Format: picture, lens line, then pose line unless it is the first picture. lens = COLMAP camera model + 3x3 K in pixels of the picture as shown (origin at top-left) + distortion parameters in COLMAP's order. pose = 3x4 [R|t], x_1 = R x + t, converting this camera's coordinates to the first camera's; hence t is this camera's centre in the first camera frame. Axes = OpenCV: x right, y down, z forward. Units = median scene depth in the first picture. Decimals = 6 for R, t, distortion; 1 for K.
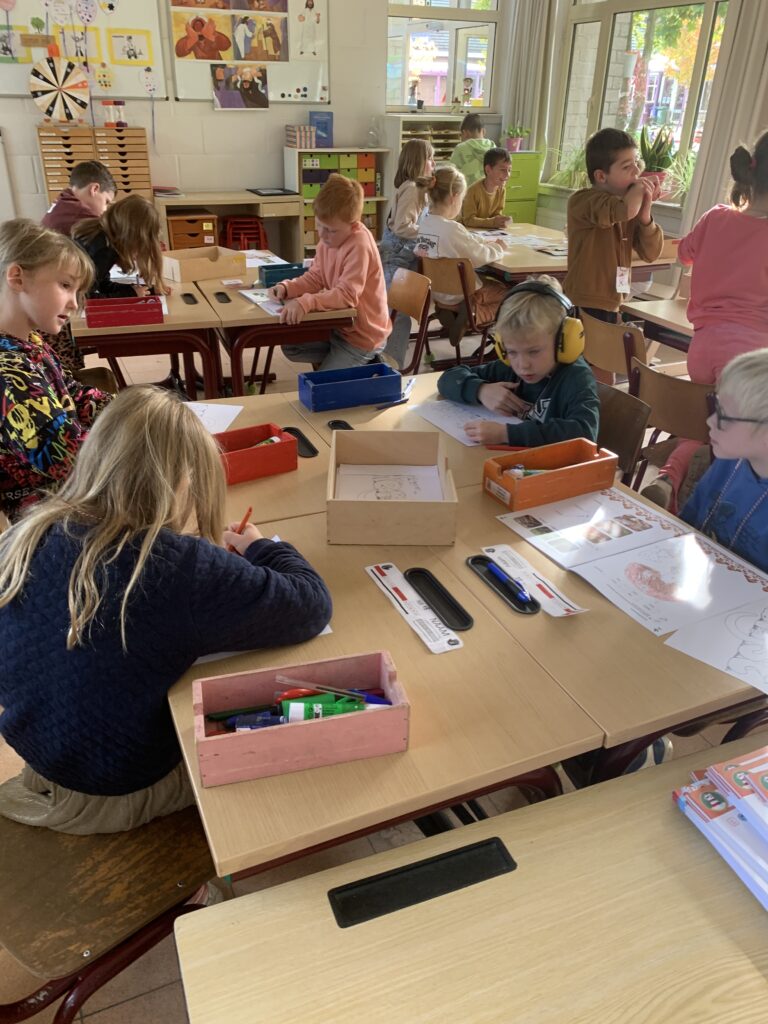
lens RADIAL K [[761.3, 0, 361.4], [0, 761.3, 515.8], [0, 0, 1]] dist [-0.001148, -0.004029]
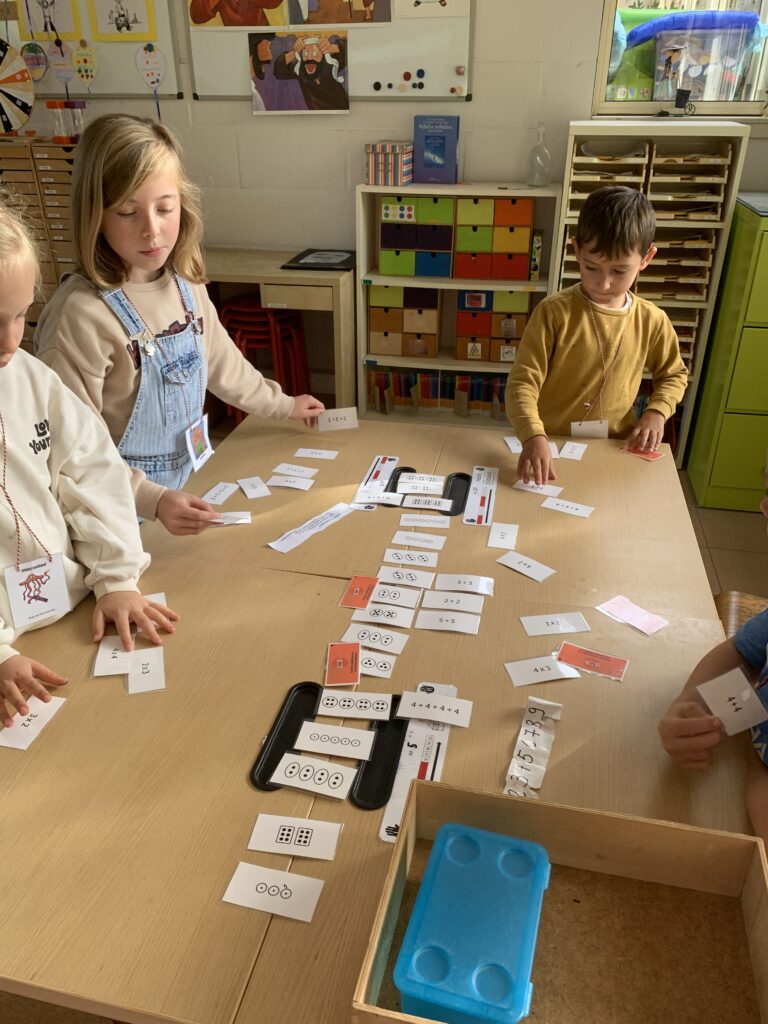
lens RADIAL K [[769.3, 0, 381.5], [0, 769.3, 510.2], [0, 0, 1]] dist [-0.005008, 0.000822]
pose [[0.826753, 0.253915, -0.502003, 0.253989], [-0.256859, 0.964280, 0.064713, -0.305402], [0.500503, 0.075442, 0.862441, 0.566958]]
